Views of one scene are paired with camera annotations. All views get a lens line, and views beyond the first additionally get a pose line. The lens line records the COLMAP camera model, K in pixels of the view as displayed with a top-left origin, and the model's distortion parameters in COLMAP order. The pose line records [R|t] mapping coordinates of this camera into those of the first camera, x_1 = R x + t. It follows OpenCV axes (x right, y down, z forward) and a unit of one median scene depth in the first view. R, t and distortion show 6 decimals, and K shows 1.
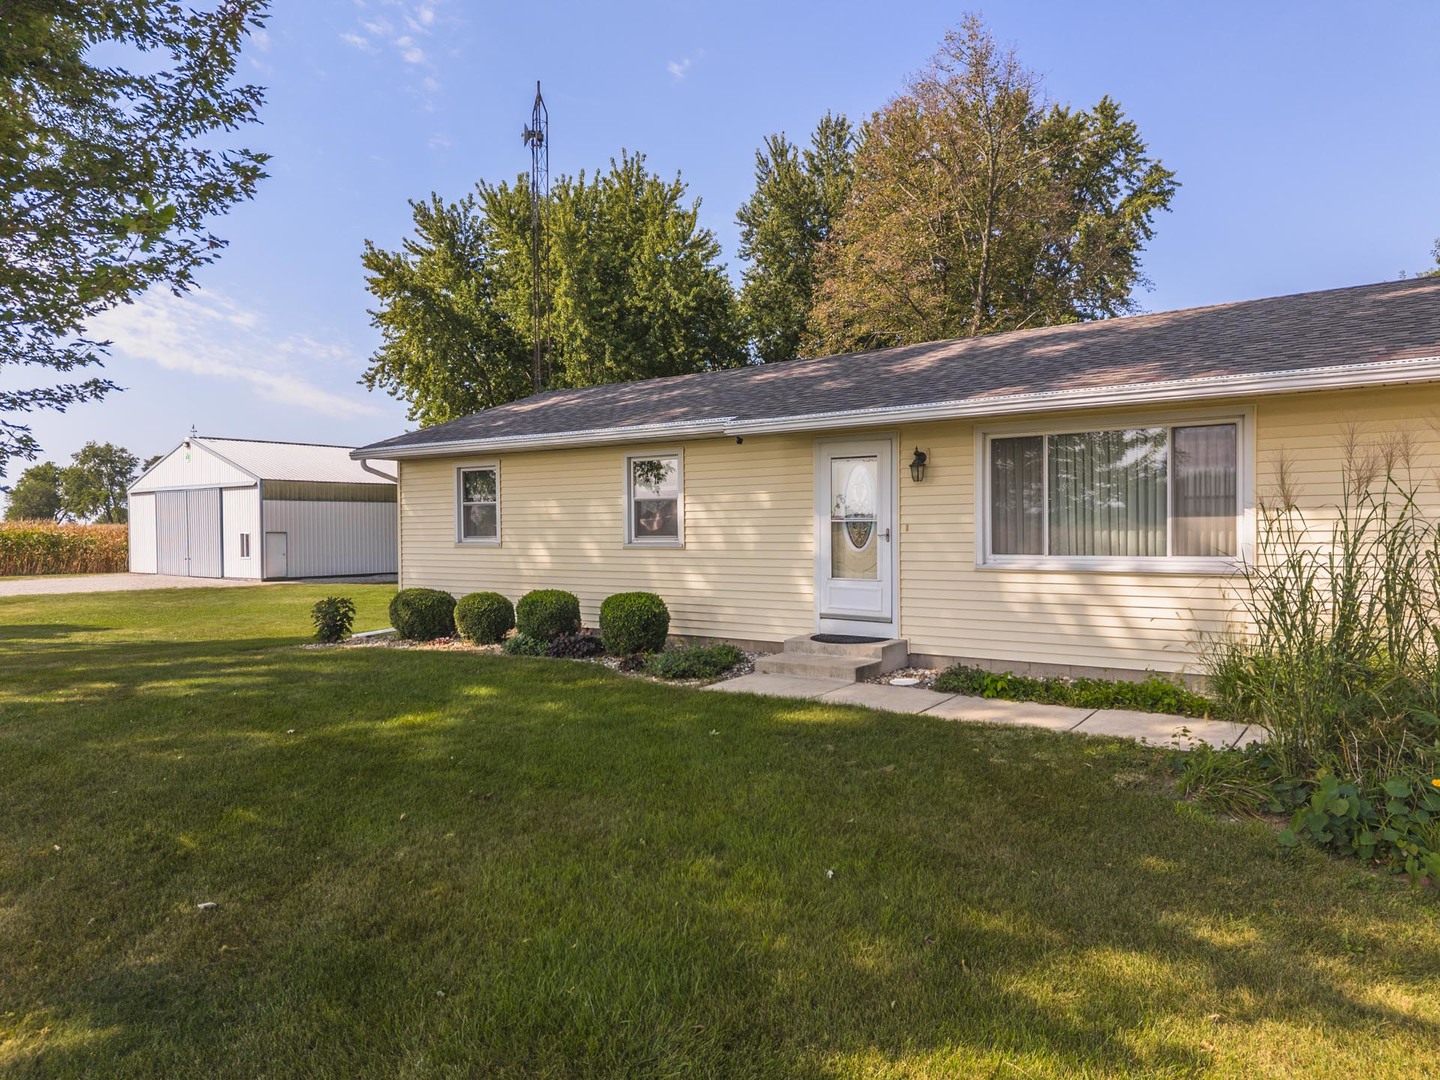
lens RADIAL K [[956.6, 0, 723.8], [0, 956.6, 539.9], [0, 0, 1]] dist [0.027258, -0.035779]
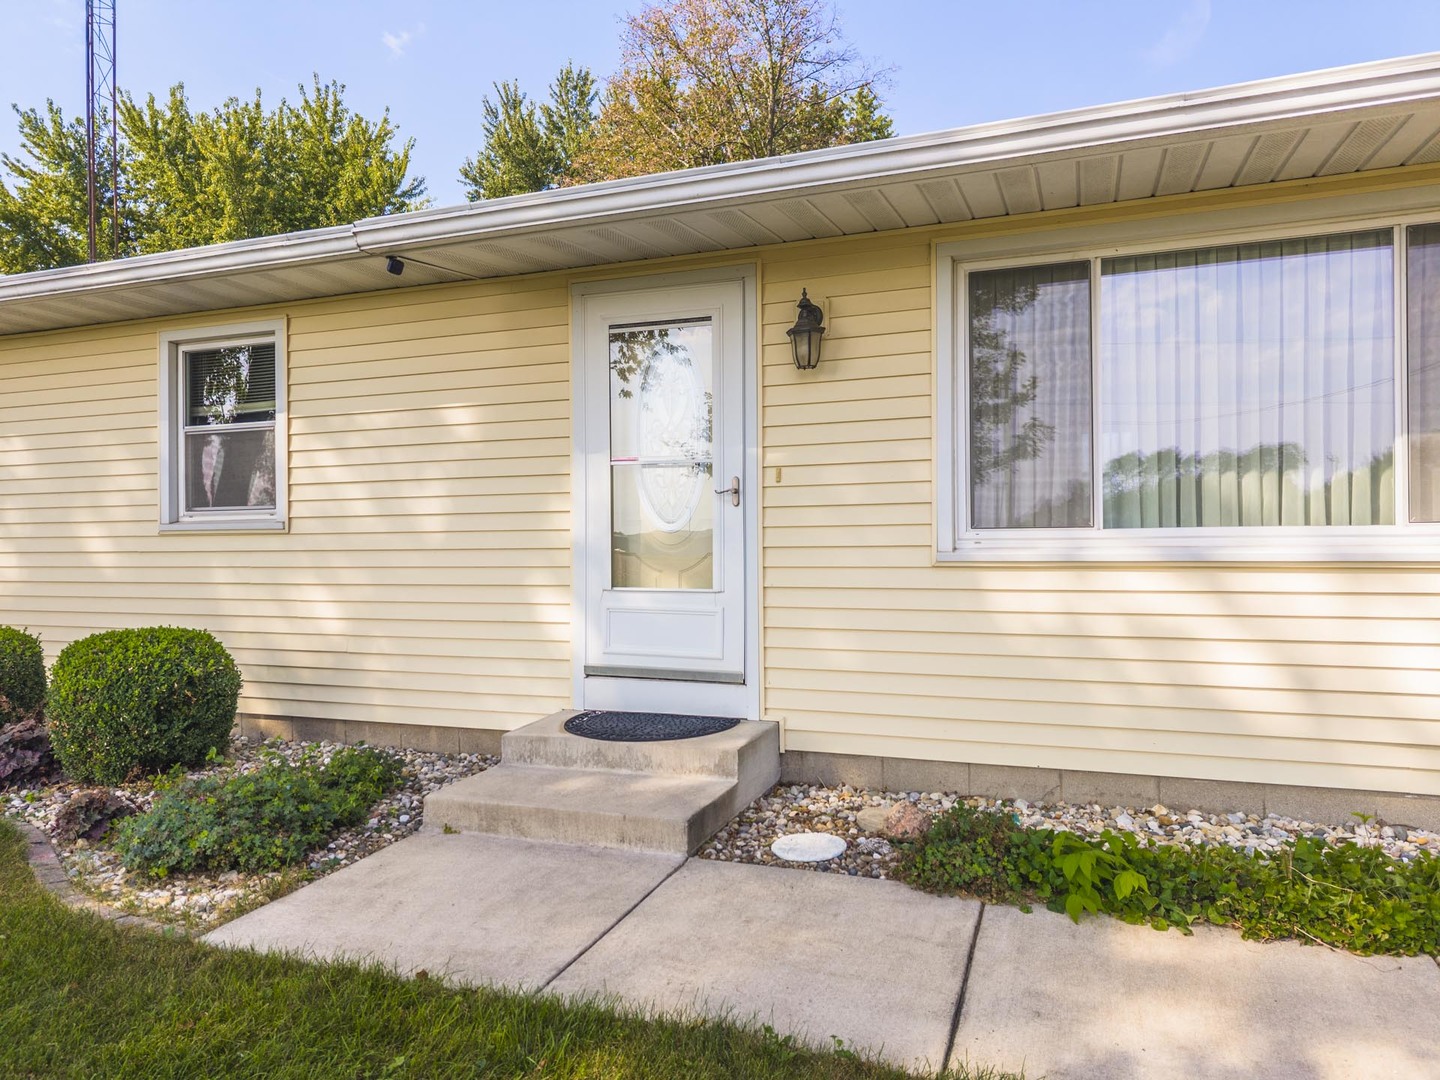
lens RADIAL K [[956.6, 0, 723.8], [0, 956.6, 539.9], [0, 0, 1]] dist [0.027258, -0.035779]
pose [[0.962983, 0.002404, 0.269551, 0.010232], [0.003338, 0.999777, -0.020842, 0.006526], [-0.269541, 0.020970, 0.962761, 0.133641]]
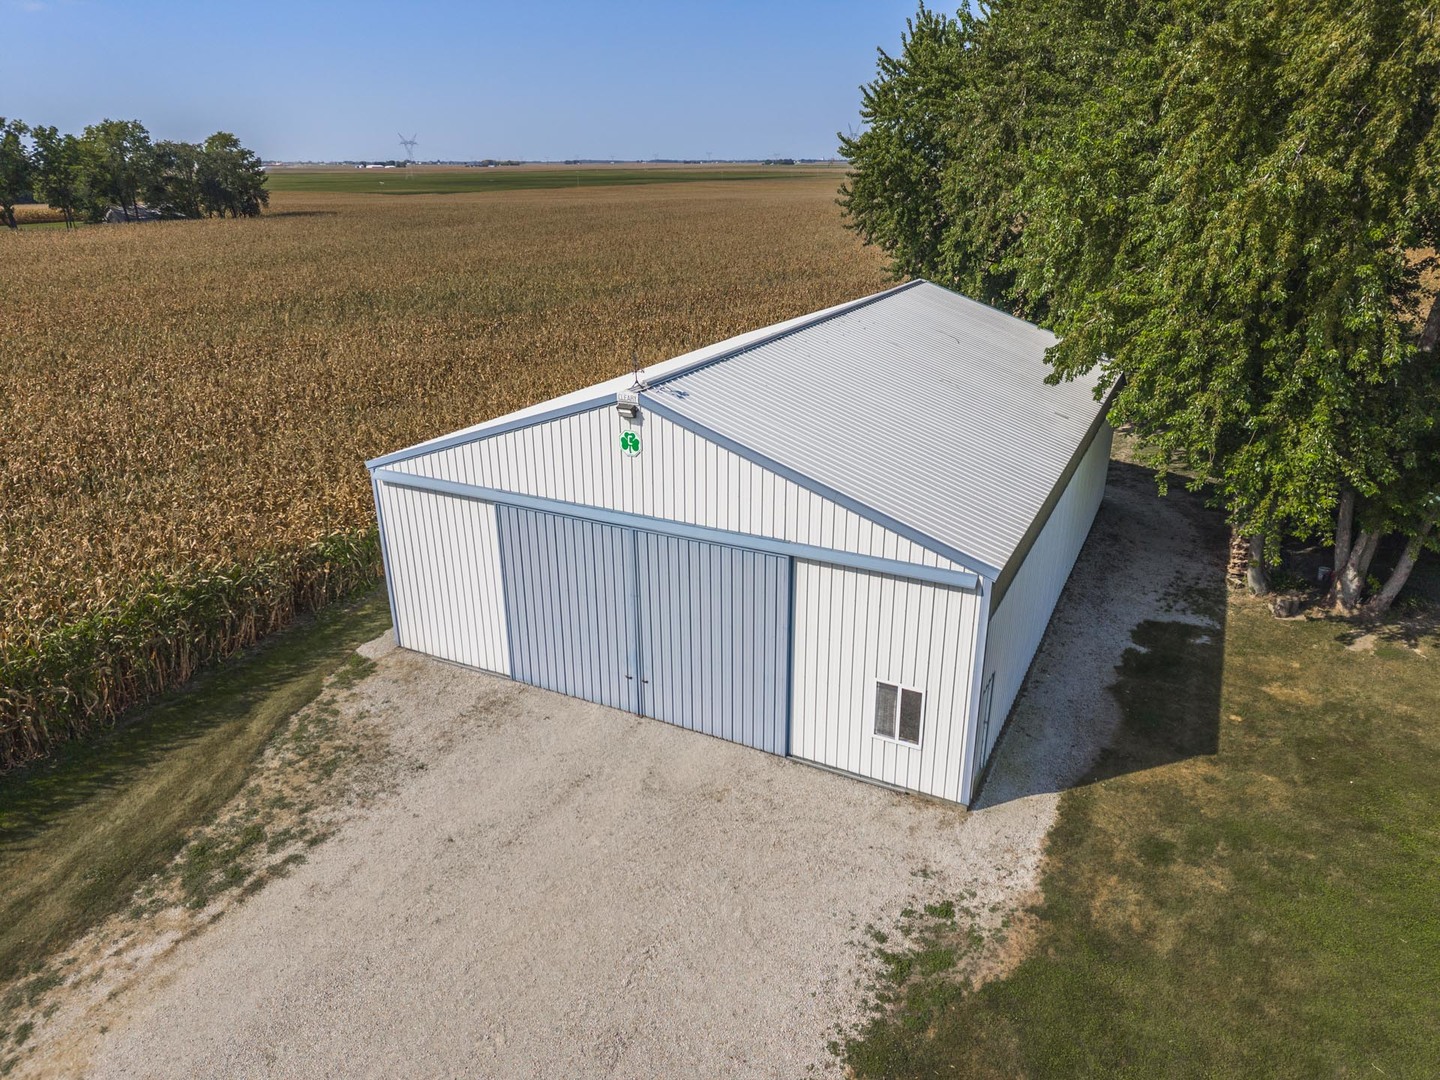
lens RADIAL K [[950.8, 0, 720.9], [0, 950.8, 534.3], [0, 0, 1]] dist [0.034258, -0.022601]
pose [[0.985799, -0.059428, 0.157064, -0.620716], [0.000596, 0.936523, 0.350606, -0.195266], [-0.167930, -0.345533, 0.923259, 0.677194]]
